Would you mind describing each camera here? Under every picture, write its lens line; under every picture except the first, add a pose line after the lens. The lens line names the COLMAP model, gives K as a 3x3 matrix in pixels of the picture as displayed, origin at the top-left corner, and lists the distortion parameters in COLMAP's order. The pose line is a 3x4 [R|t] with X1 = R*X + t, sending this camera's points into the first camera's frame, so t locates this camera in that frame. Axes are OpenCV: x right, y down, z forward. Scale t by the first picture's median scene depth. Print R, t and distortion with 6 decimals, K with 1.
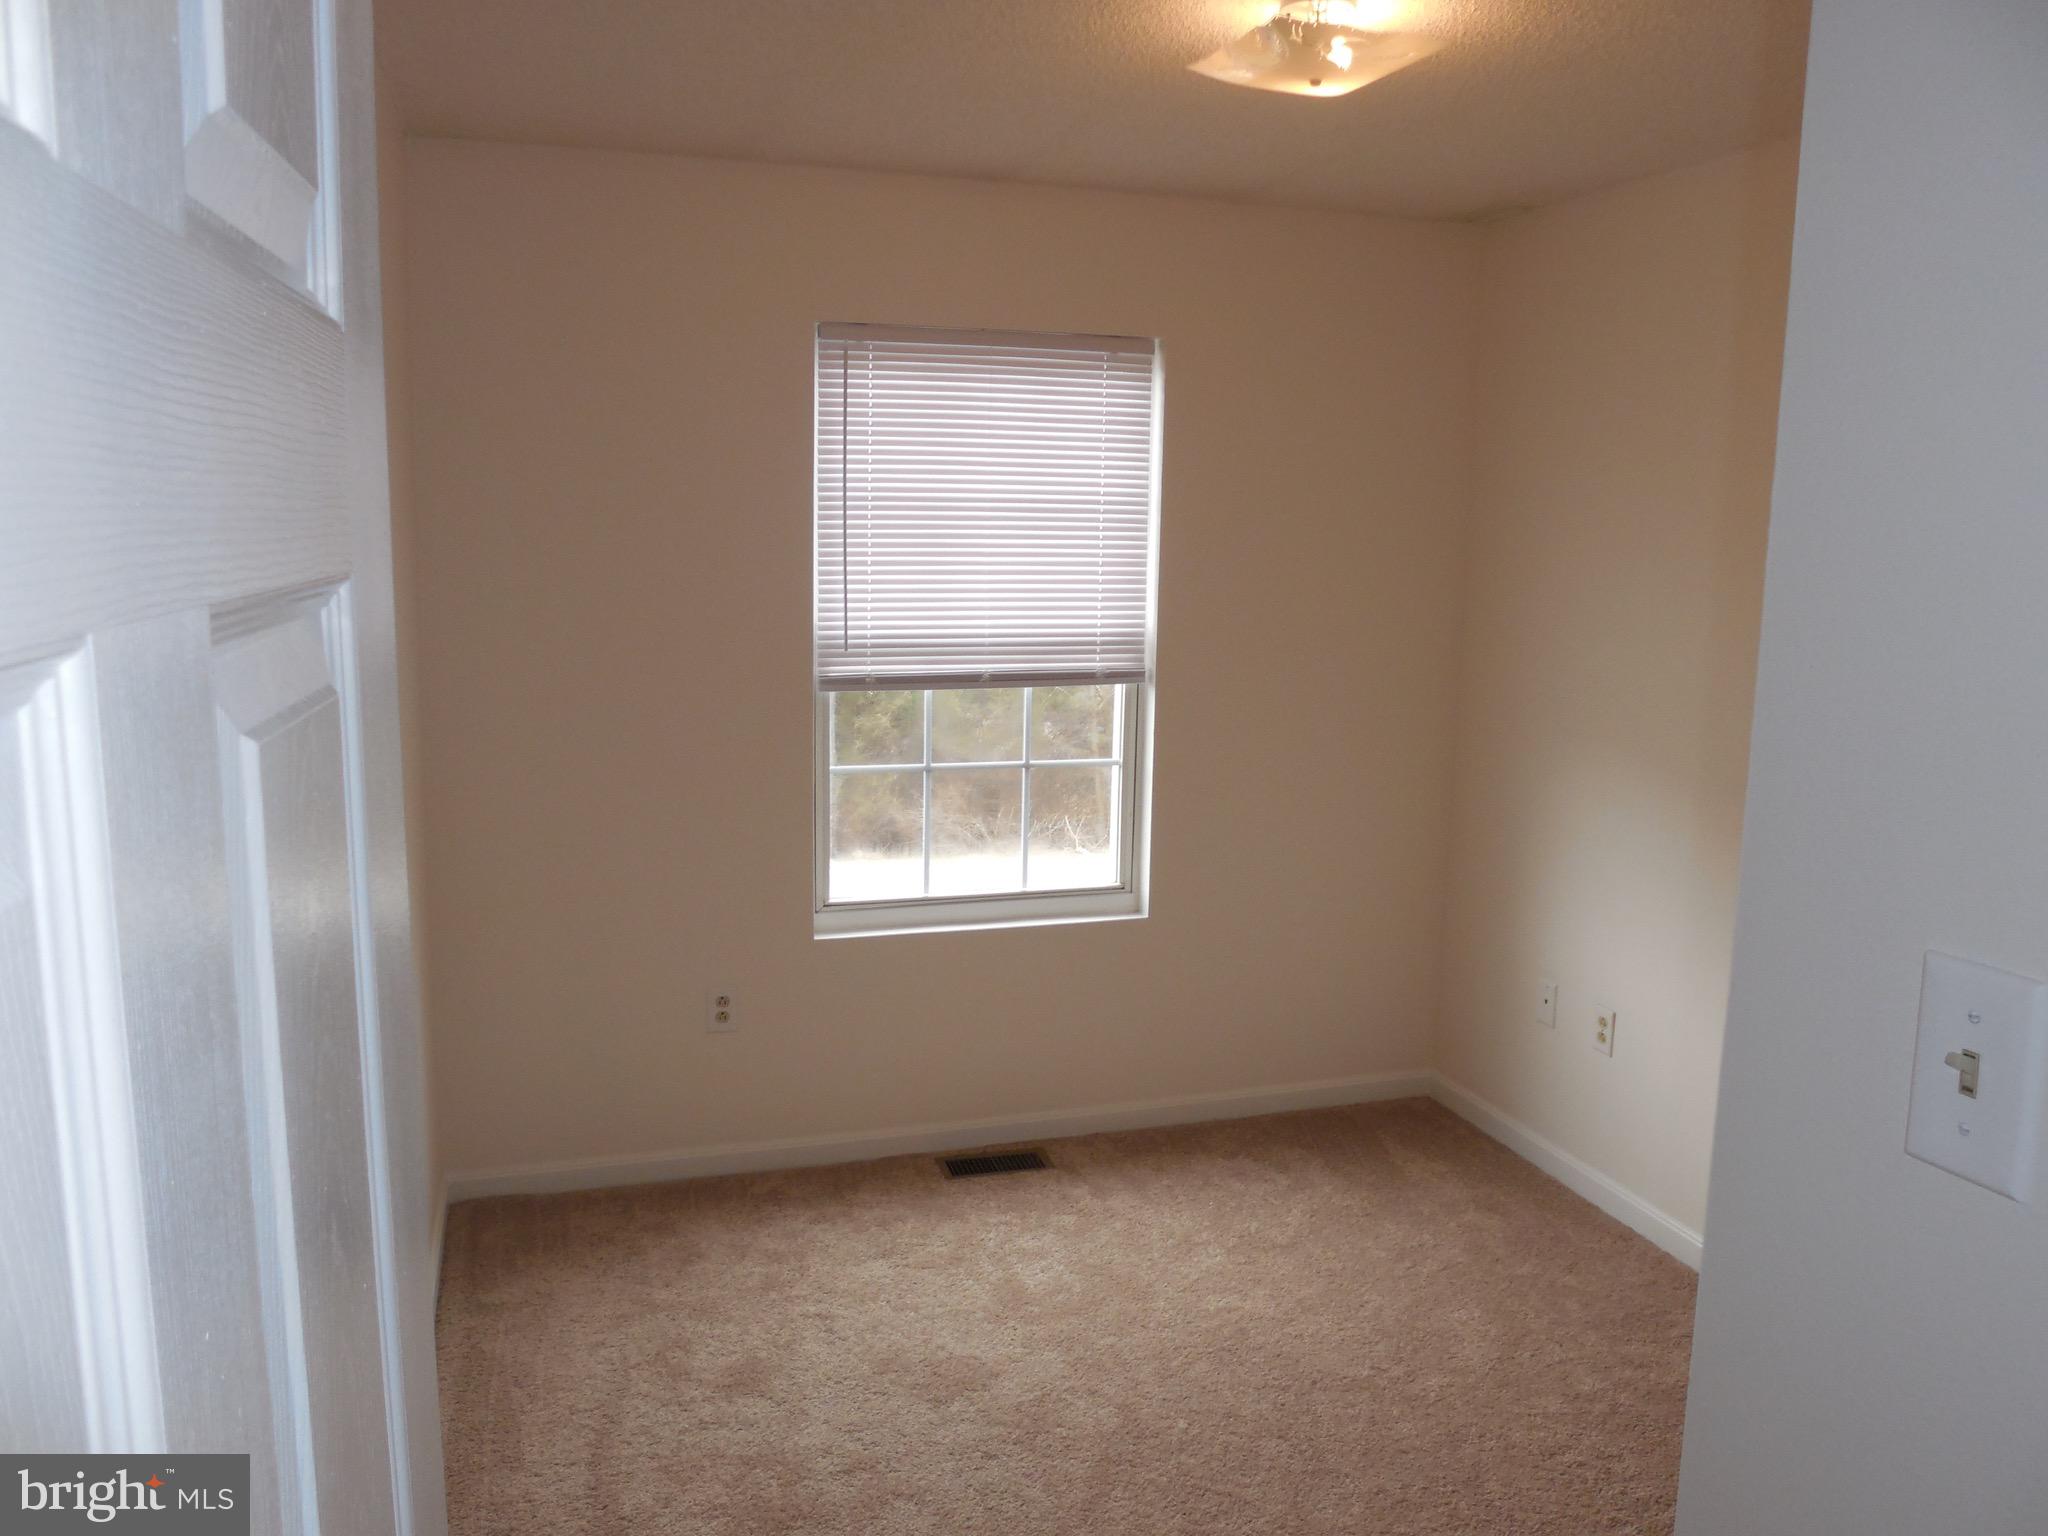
lens RADIAL K [[1596.6, 0, 1000.6], [0, 1596.6, 772.5], [0, 0, 1]] dist [-0.088185, 0.072448]
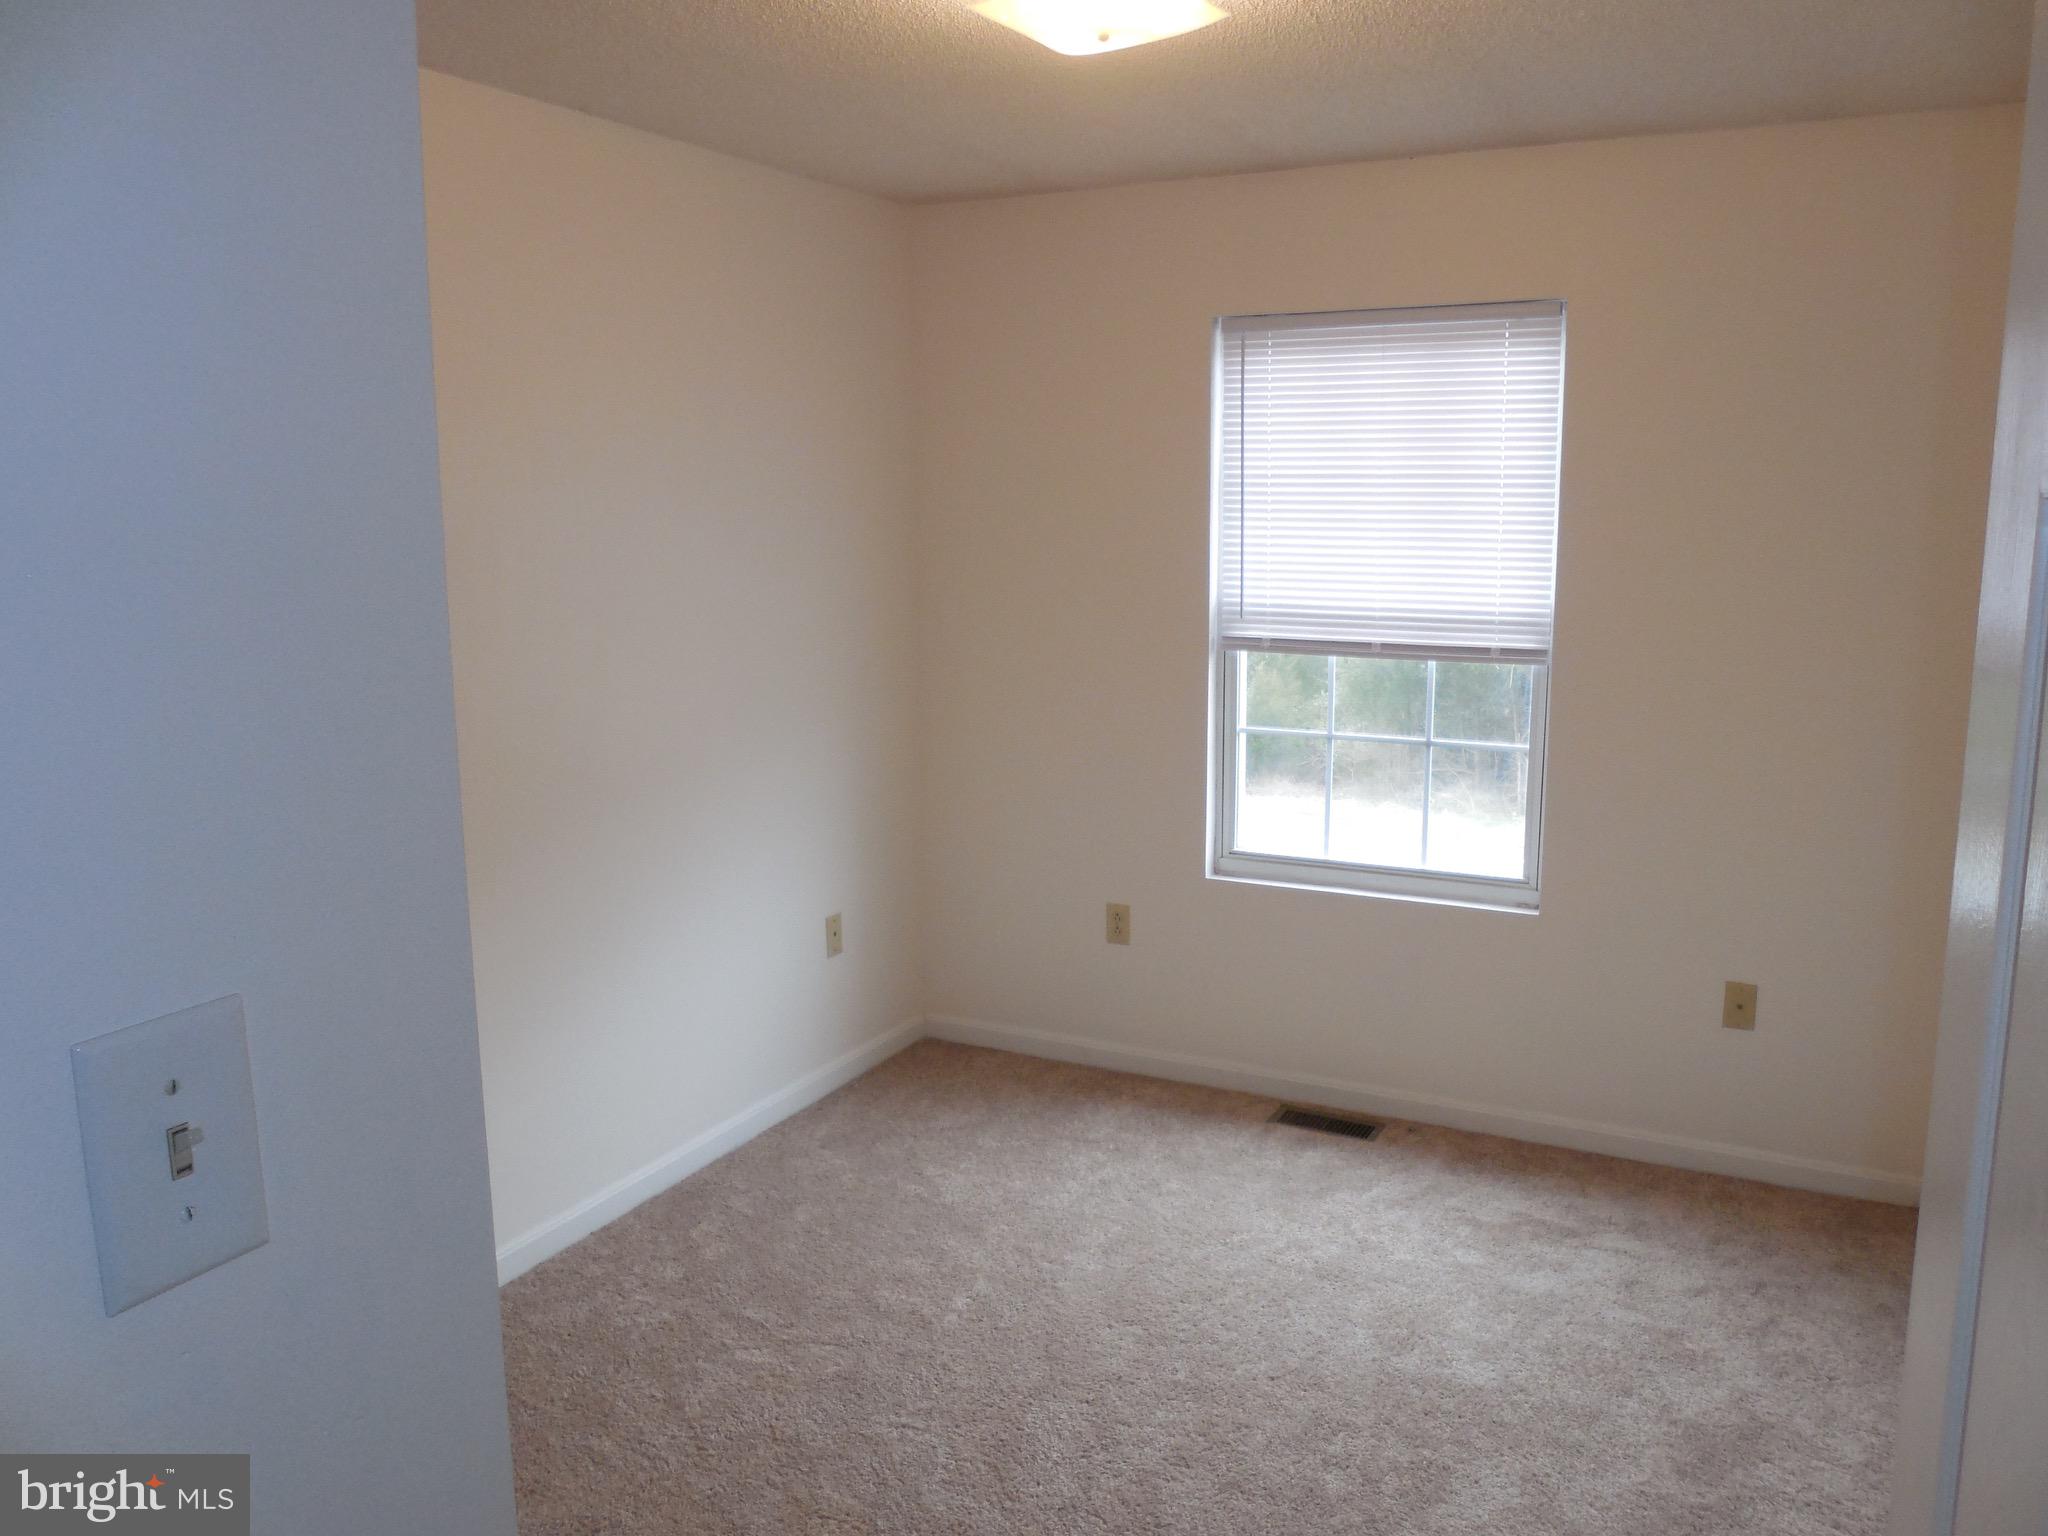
lens RADIAL K [[1623.1, 0, 1022.6], [0, 1623.1, 744.4], [0, 0, 1]] dist [-0.072401, 0.085954]
pose [[0.710543, 0.100402, -0.696454, 0.564796], [-0.093716, 0.994453, 0.047750, -0.028461], [0.697386, 0.031340, 0.716011, 0.108074]]
